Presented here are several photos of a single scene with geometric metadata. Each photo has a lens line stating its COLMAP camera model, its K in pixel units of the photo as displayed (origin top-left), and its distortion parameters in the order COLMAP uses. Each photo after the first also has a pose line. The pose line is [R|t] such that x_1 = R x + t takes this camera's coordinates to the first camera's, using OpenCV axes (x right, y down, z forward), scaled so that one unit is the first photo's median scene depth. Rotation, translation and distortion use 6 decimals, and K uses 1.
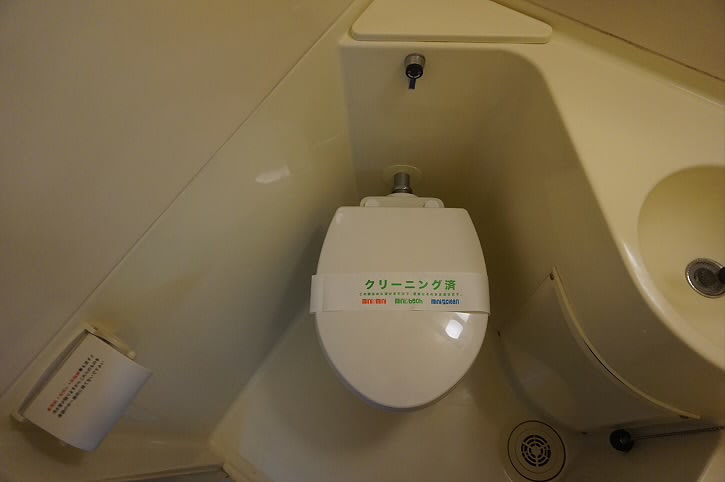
lens RADIAL K [[498.1, 0, 363.0], [0, 498.1, 240.6], [0, 0, 1]] dist [-0.027918, 0.004044]
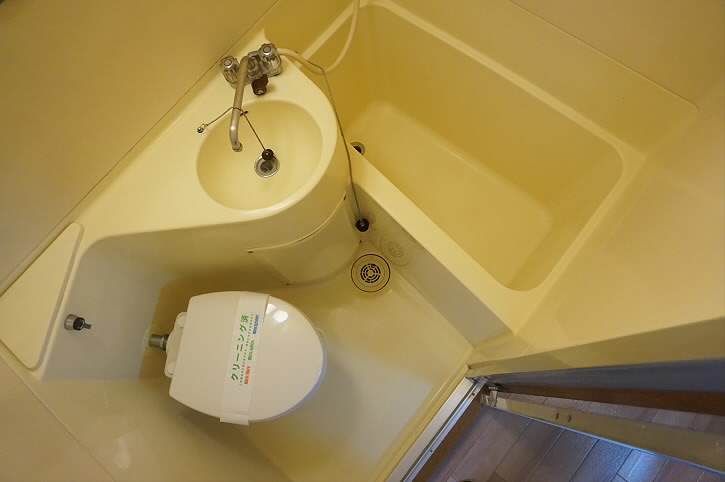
lens RADIAL K [[498.1, 0, 363.3], [0, 498.1, 241.5], [0, 0, 1]] dist [-0.027918, 0.004044]
pose [[0.101195, -0.948863, 0.299030, -0.005471], [0.941668, 0.188327, 0.278917, -0.030005], [-0.320969, 0.253362, 0.912571, -0.460046]]
